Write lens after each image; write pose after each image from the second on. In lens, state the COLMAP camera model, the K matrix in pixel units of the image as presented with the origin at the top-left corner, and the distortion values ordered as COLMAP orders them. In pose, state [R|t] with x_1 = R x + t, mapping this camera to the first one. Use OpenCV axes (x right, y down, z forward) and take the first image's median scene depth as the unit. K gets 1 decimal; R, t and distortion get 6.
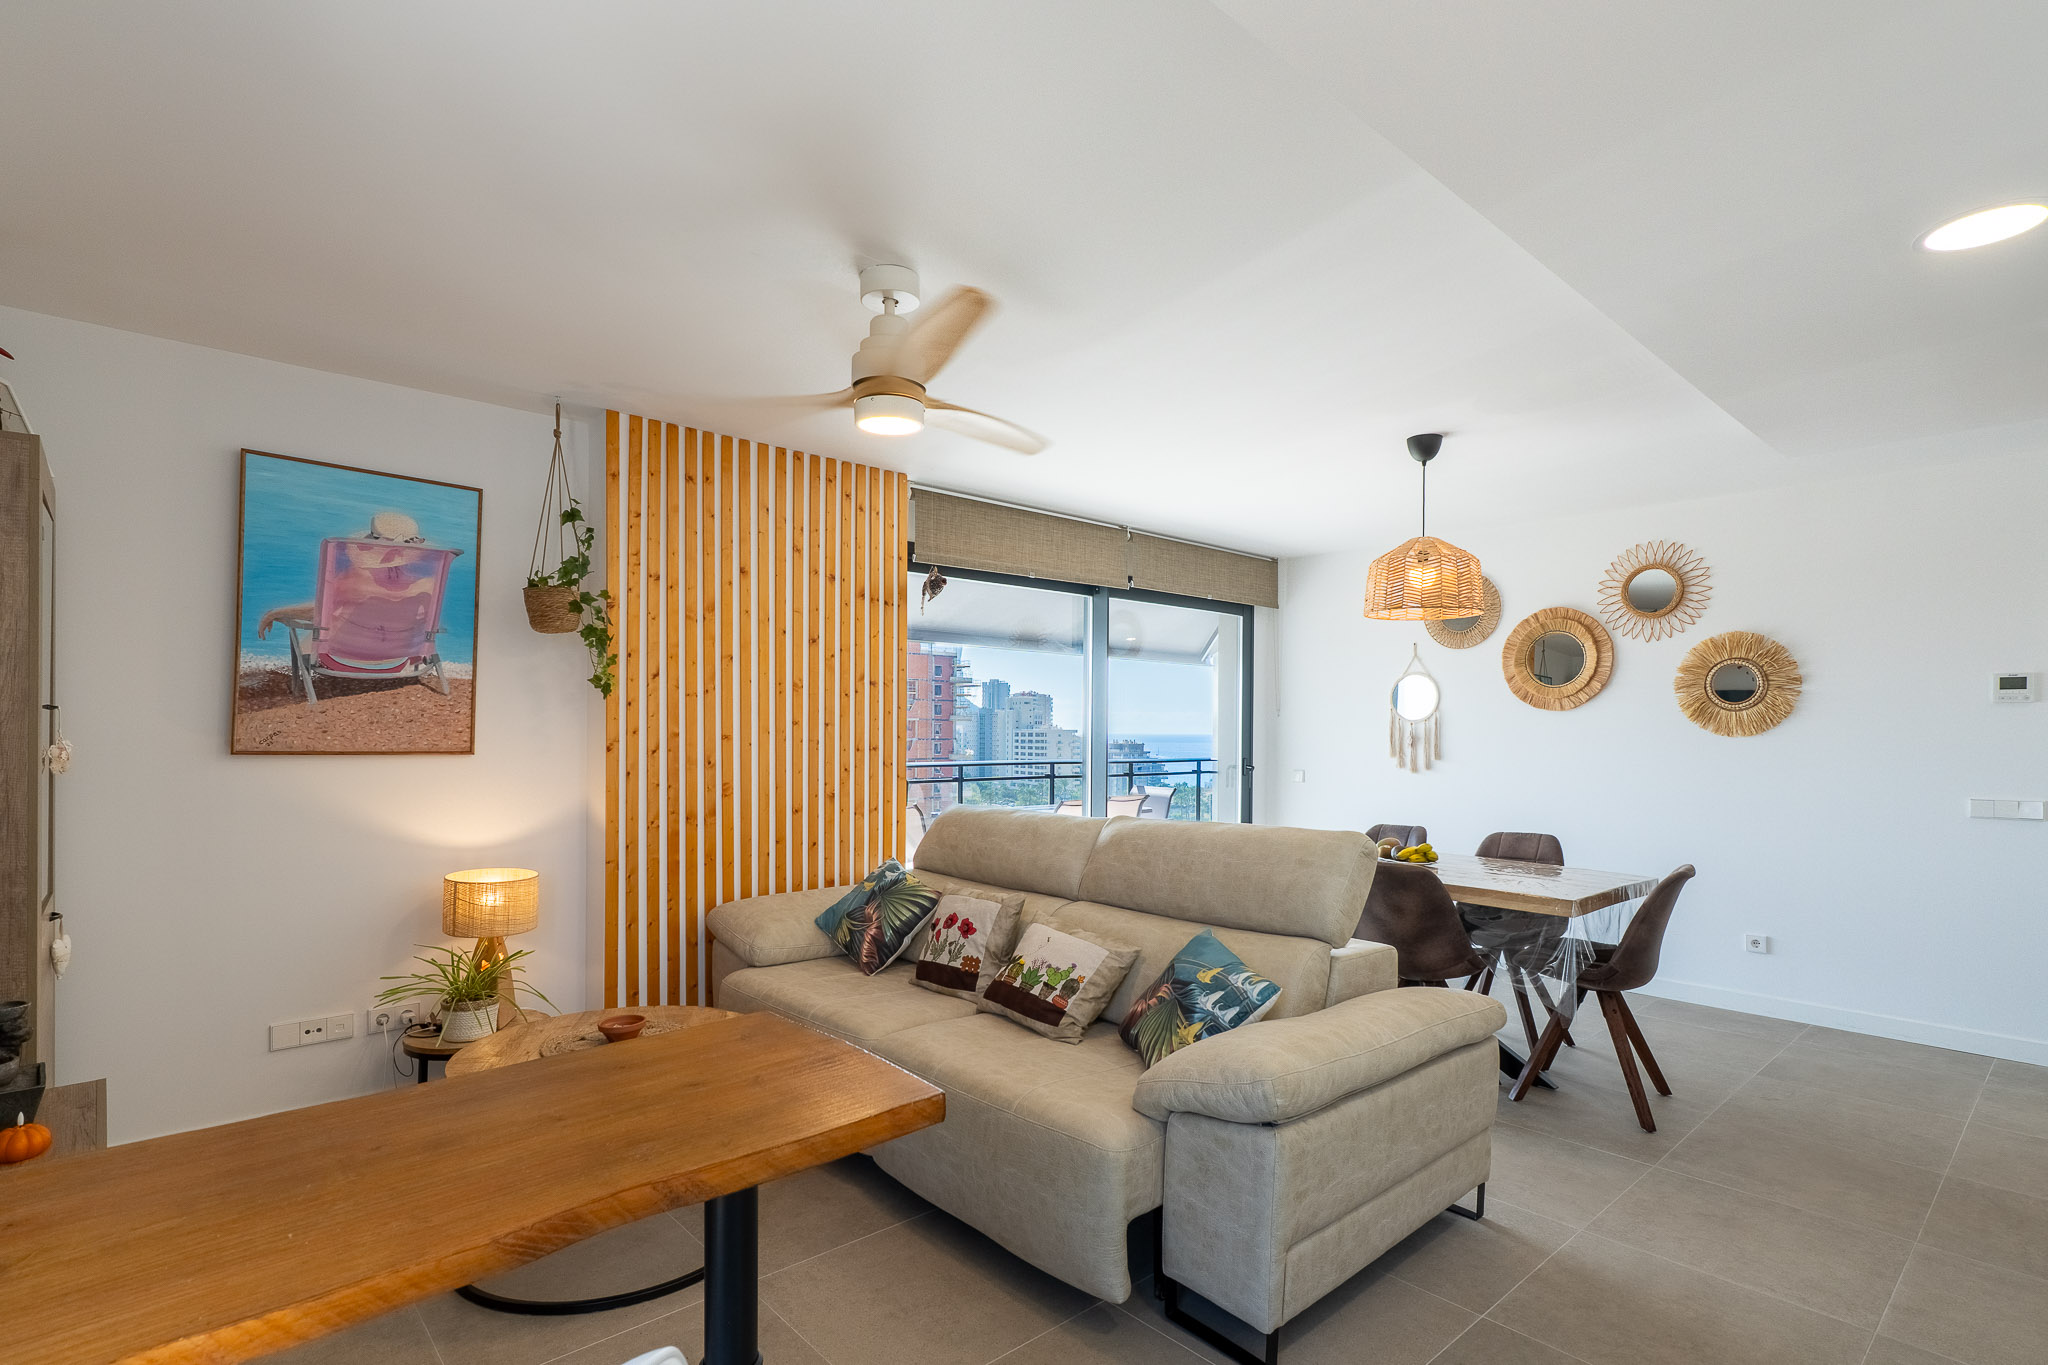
lens RADIAL K [[1019.7, 0, 1022.4], [0, 1019.7, 733.4], [0, 0, 1]] dist [-0.001450, -0.000206]
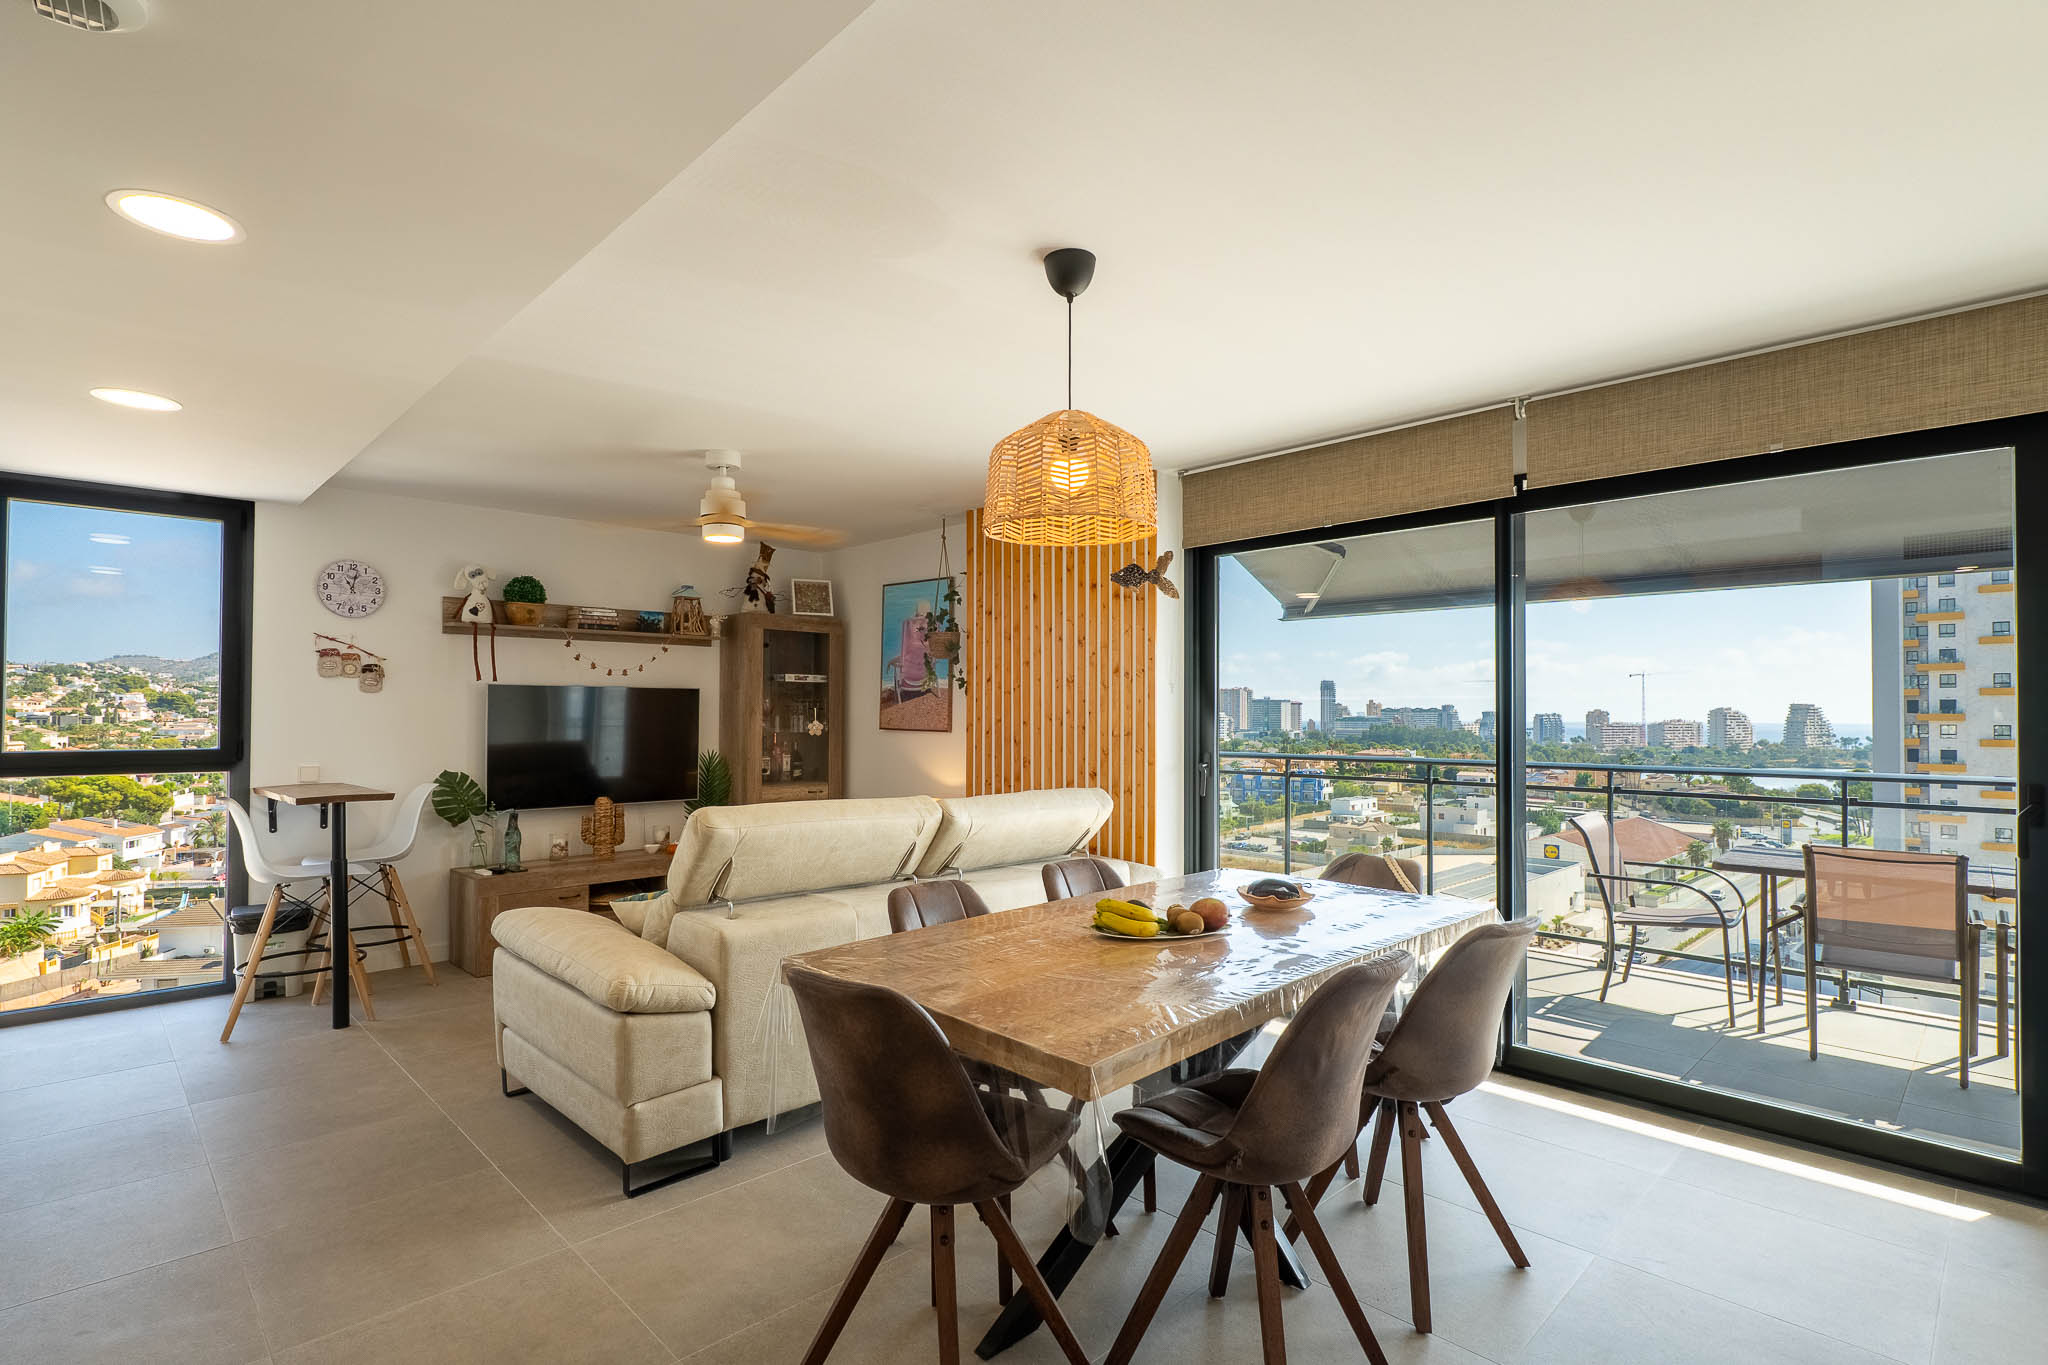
lens RADIAL K [[973.3, 0, 1000.7], [0, 973.3, 694.8], [0, 0, 1]] dist [0.001879, 0.000244]
pose [[0.026577, -0.025376, -0.999325, 1.049861], [-0.004218, 0.999666, -0.025497, -0.000531], [0.999638, 0.004893, 0.026461, 0.993723]]
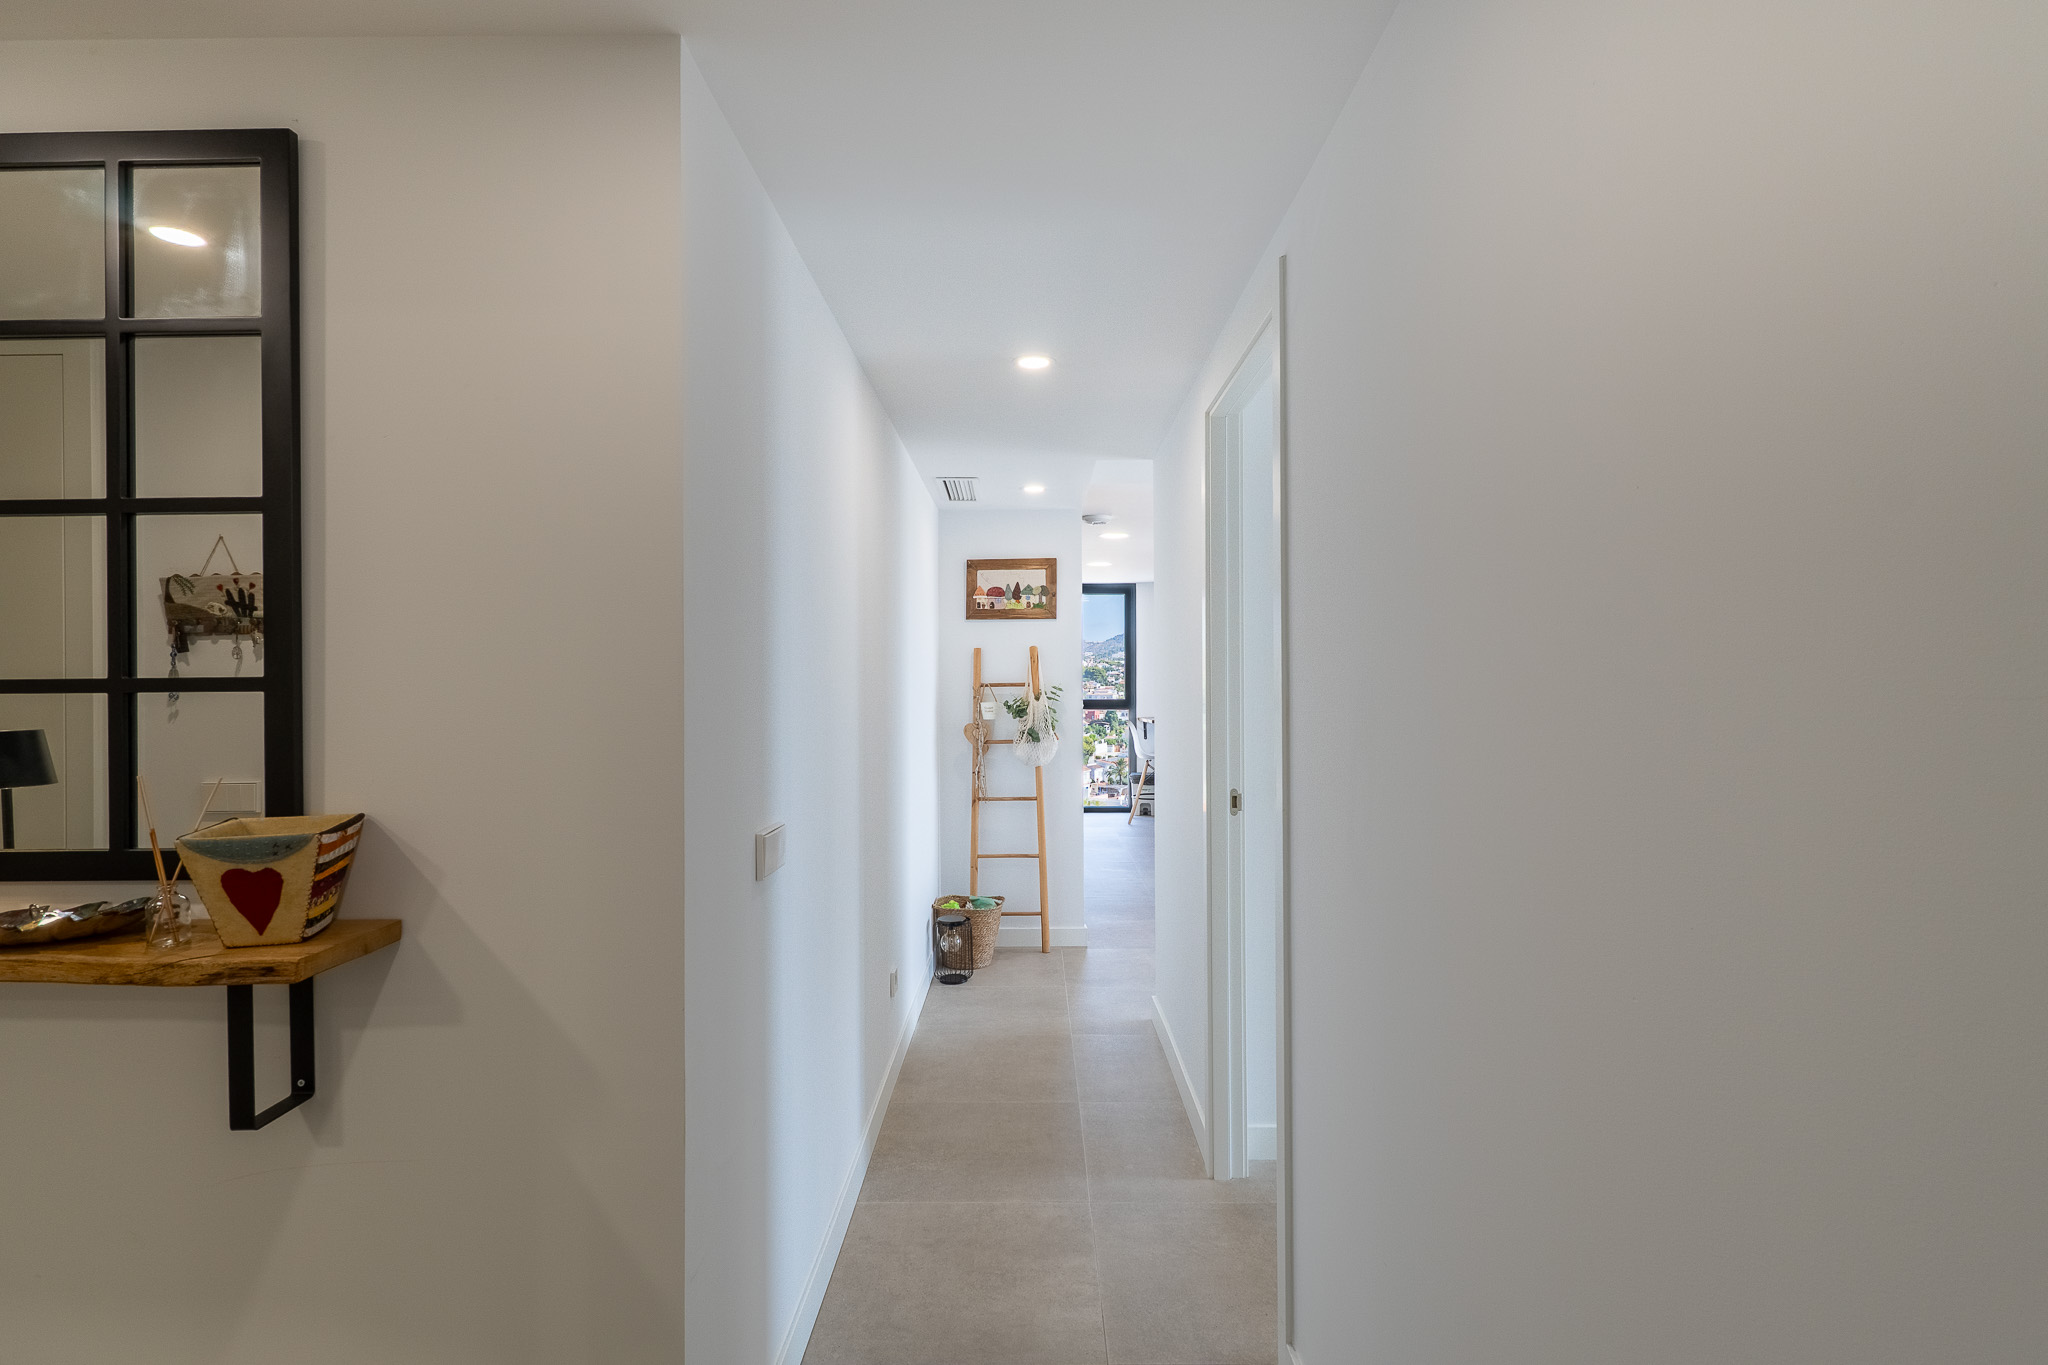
lens RADIAL K [[964.4, 0, 1024.0], [0, 964.4, 682.5], [0, 0, 1]] dist [0.003011, 0.000258]
pose [[-0.681203, -0.002016, -0.732092, 1.881080], [-0.000787, 0.999998, -0.002022, 0.002813], [0.732094, -0.000801, -0.681203, 1.612218]]
